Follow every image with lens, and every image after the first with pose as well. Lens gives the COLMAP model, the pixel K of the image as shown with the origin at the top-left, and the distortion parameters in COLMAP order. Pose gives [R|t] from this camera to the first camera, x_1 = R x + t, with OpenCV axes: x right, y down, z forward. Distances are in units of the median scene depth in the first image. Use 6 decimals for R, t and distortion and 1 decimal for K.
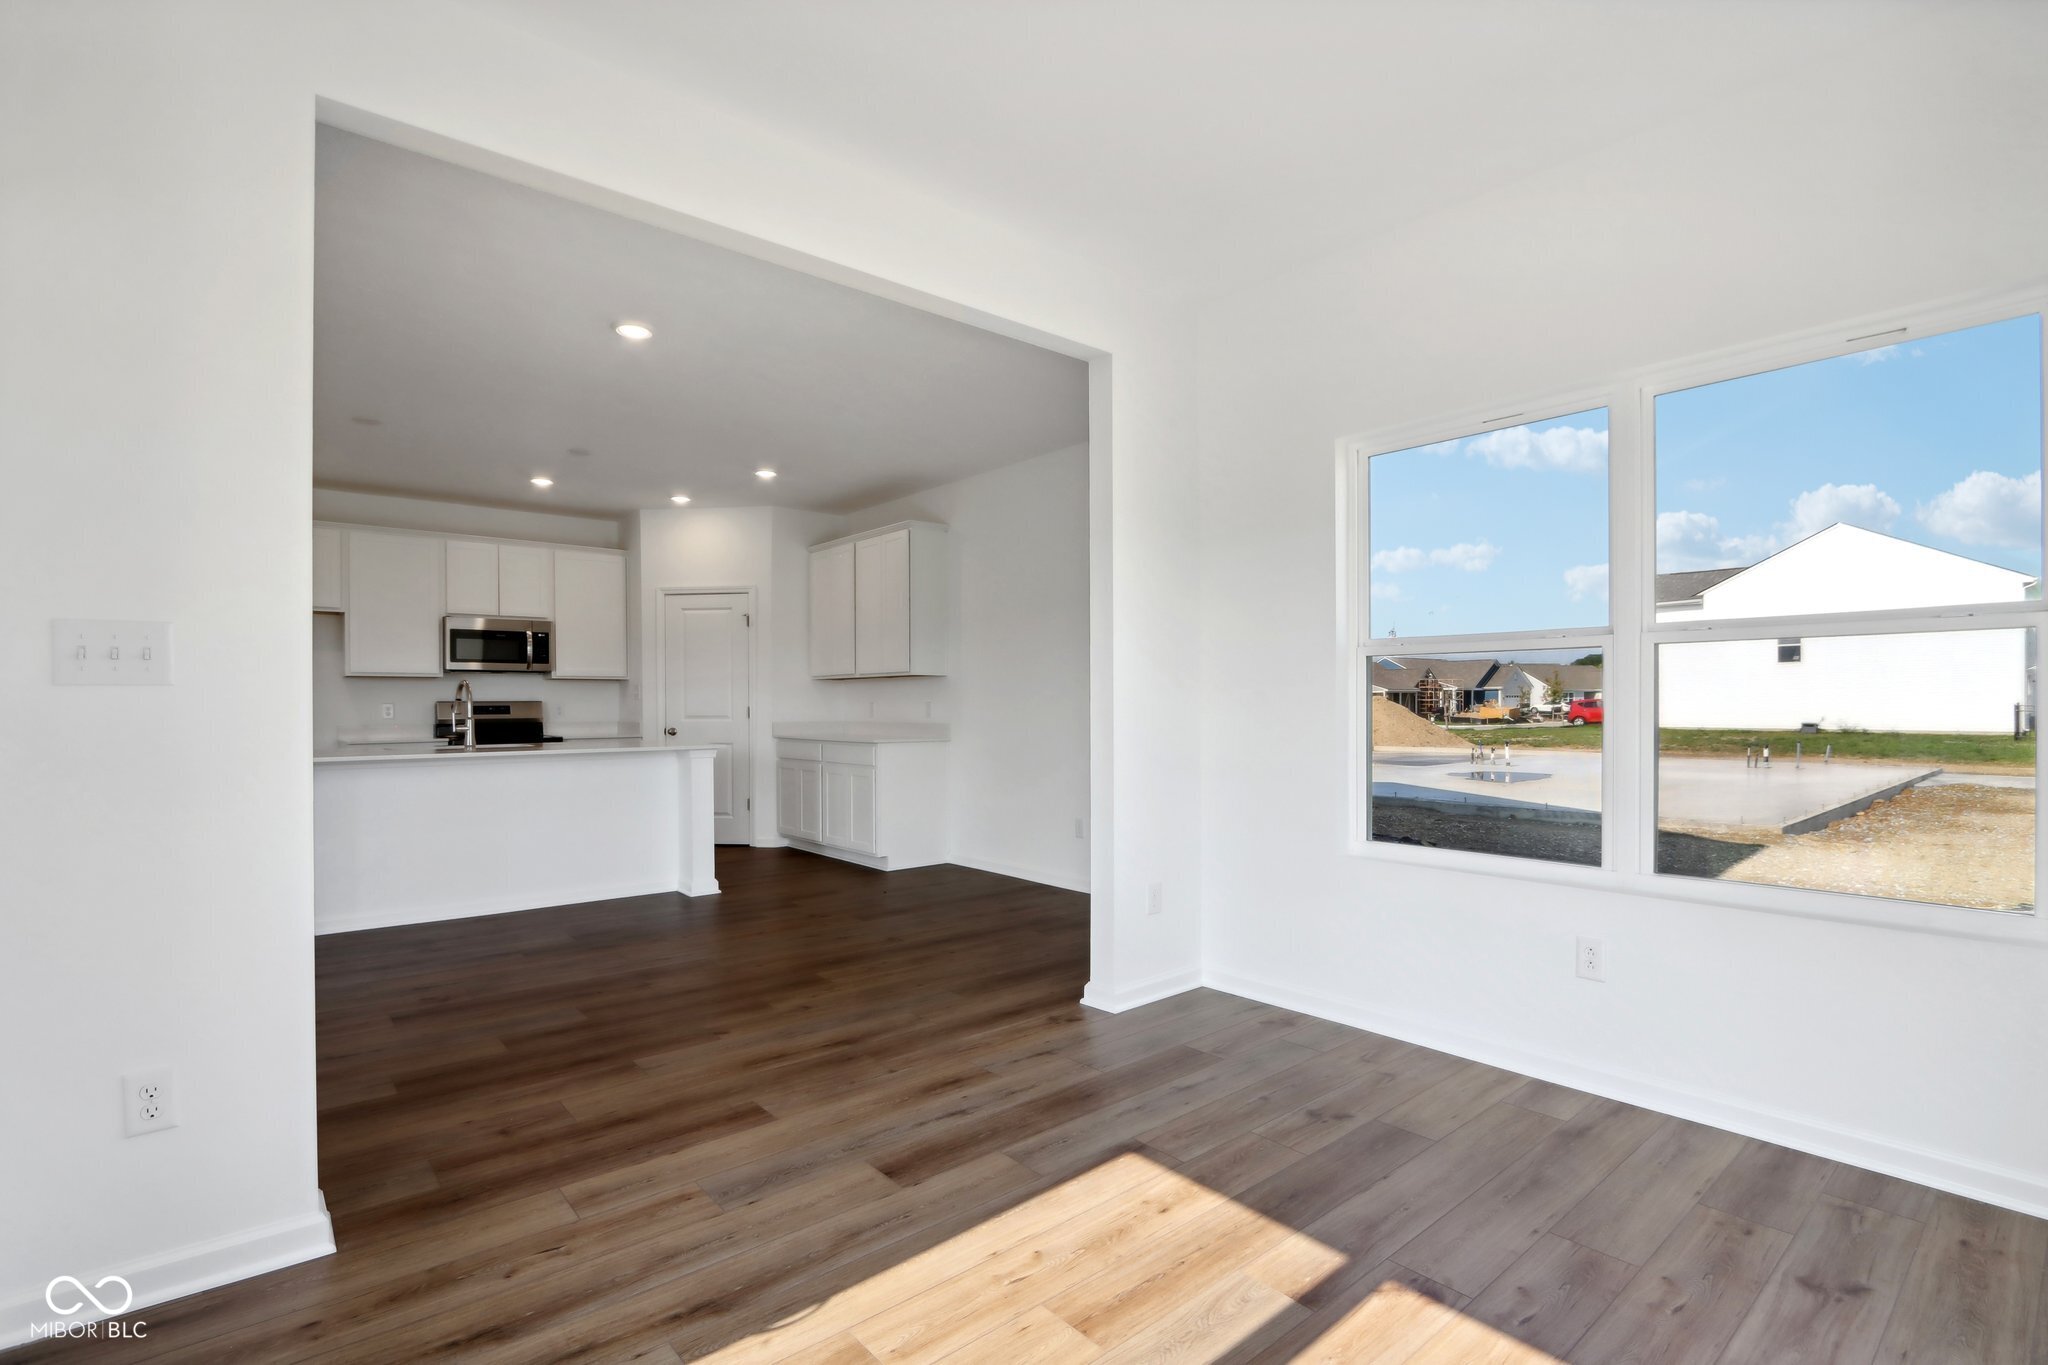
lens RADIAL K [[961.3, 0, 1021.9], [0, 961.3, 692.6], [0, 0, 1]] dist [-0.022296, 0.005612]
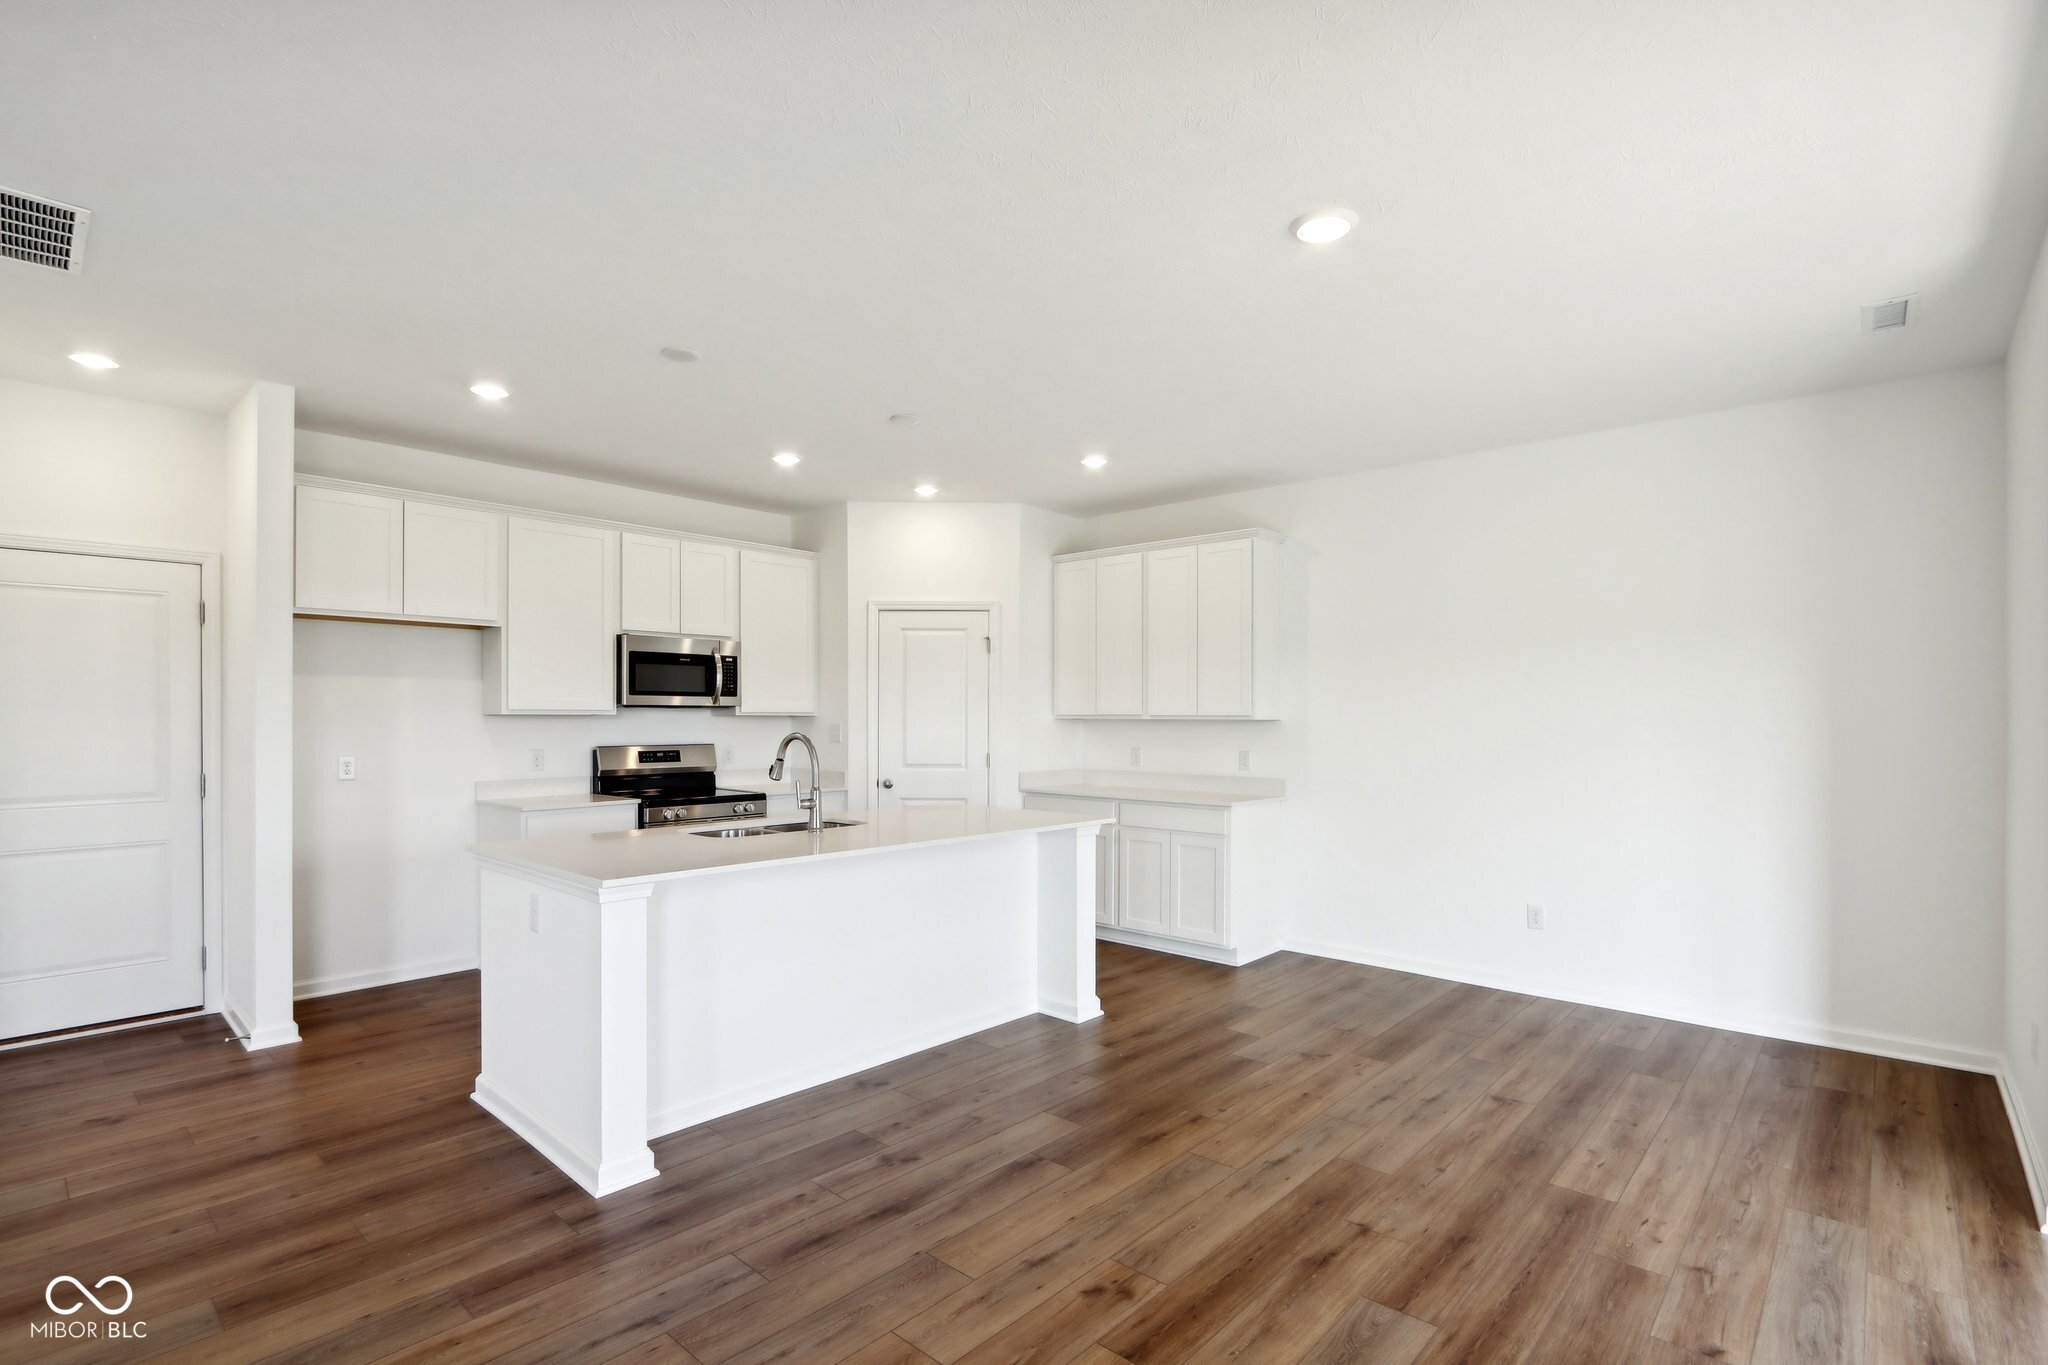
lens RADIAL K [[961.3, 0, 1007.6], [0, 961.3, 714.9], [0, 0, 1]] dist [-0.022296, 0.005612]
pose [[0.992221, 0.008984, 0.124166, -0.385481], [-0.009810, 0.999934, 0.006040, -0.023302], [-0.124103, -0.007211, 0.992243, 0.212673]]
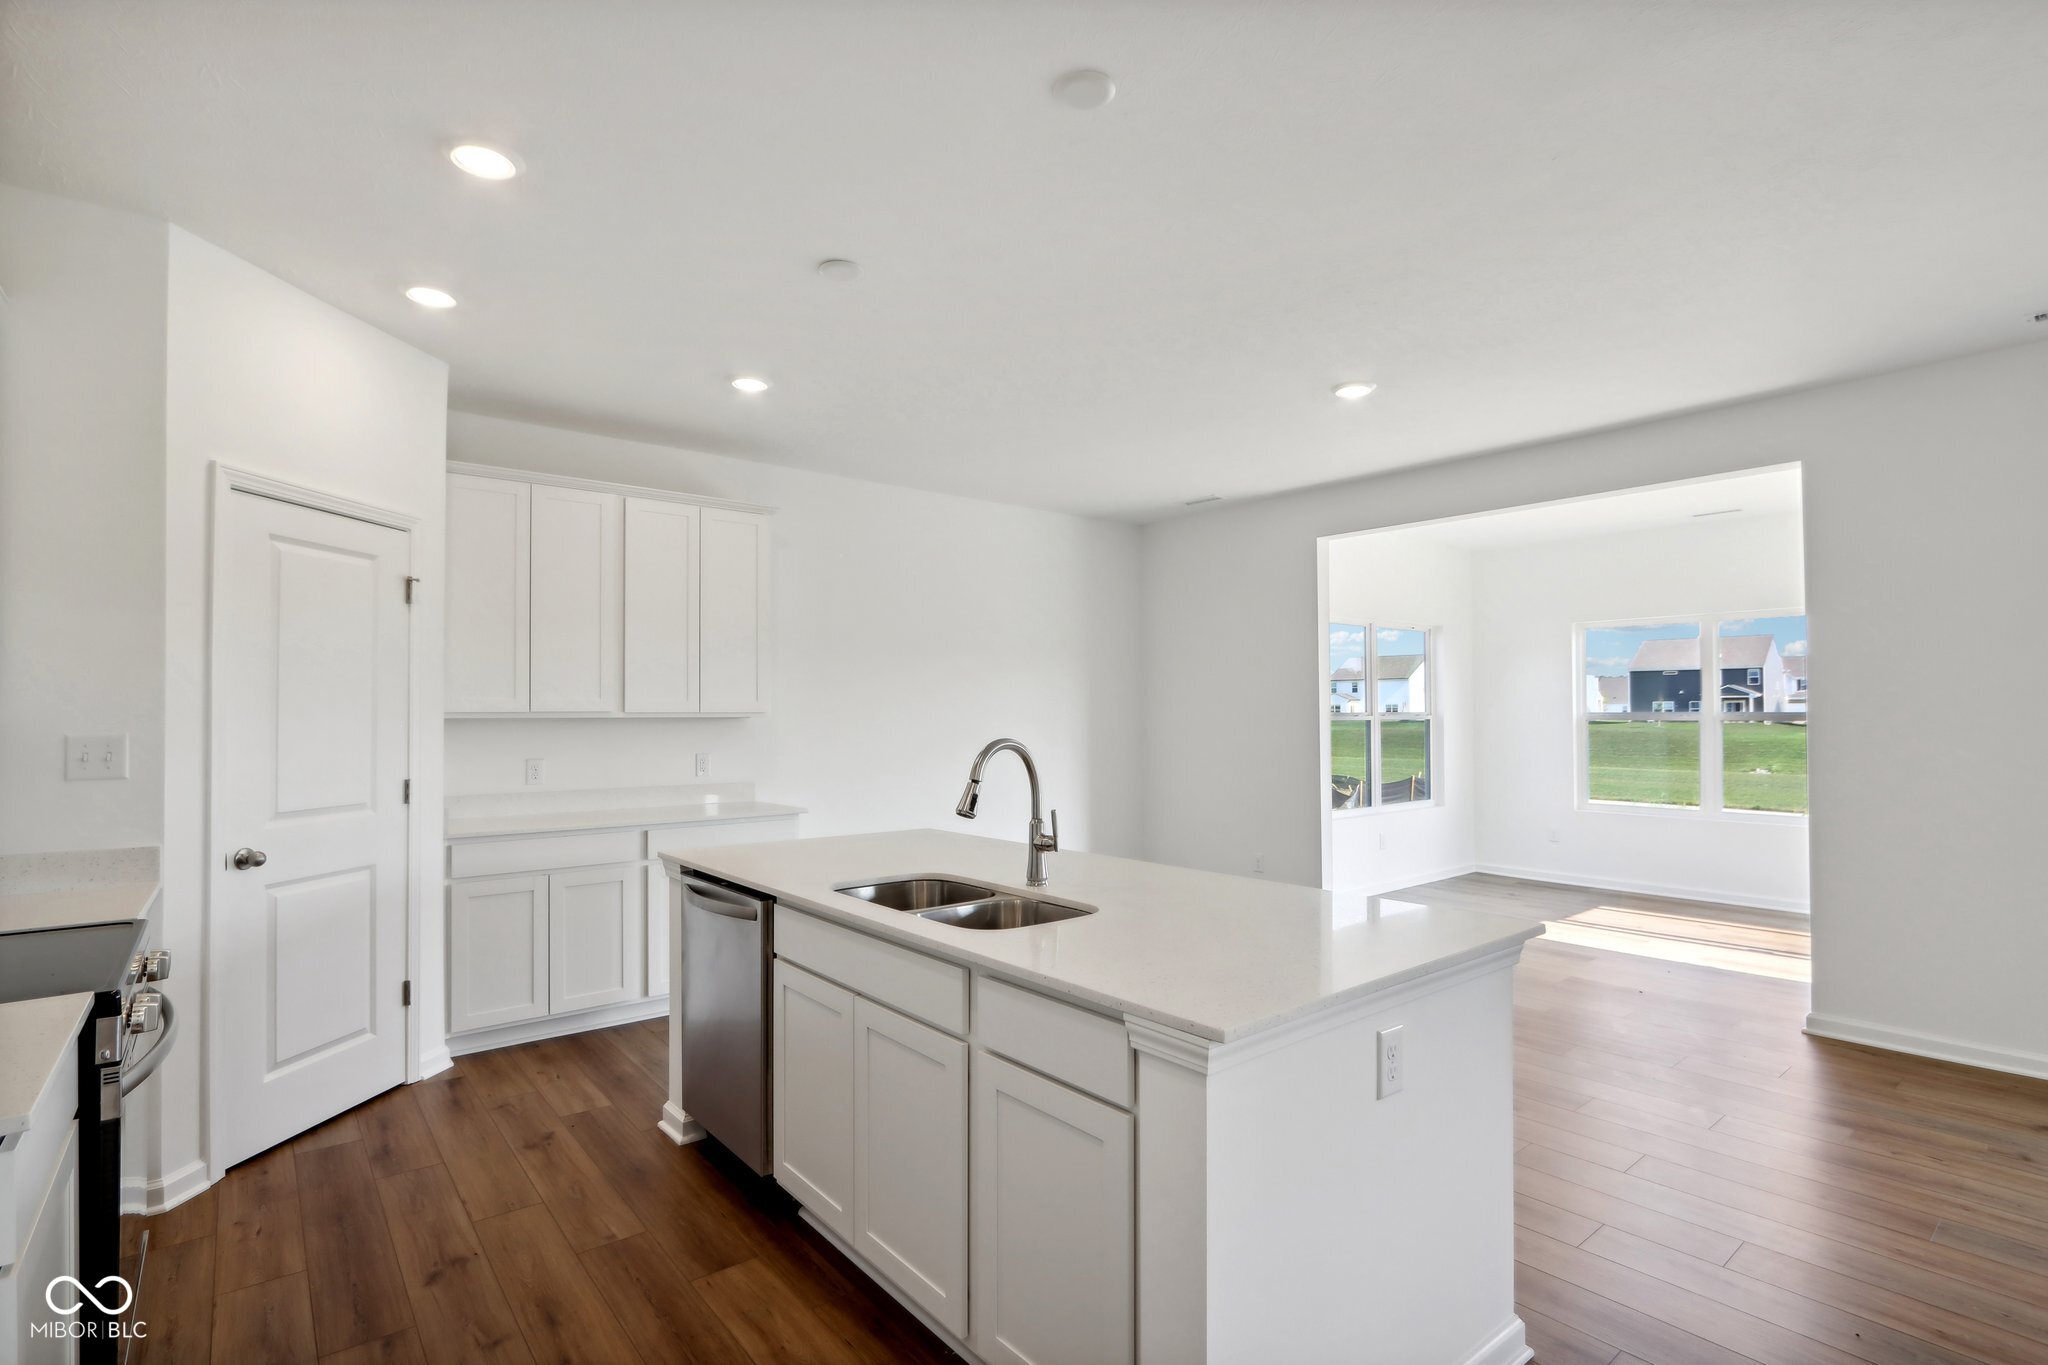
lens RADIAL K [[961.3, 0, 1046.6], [0, 961.3, 666.7], [0, 0, 1]] dist [-0.022296, 0.005612]
pose [[-0.003752, 0.055691, 0.998441, -0.771952], [-0.002670, 0.998444, -0.055701, -0.015087], [-0.999989, -0.002875, -0.003597, 0.728800]]
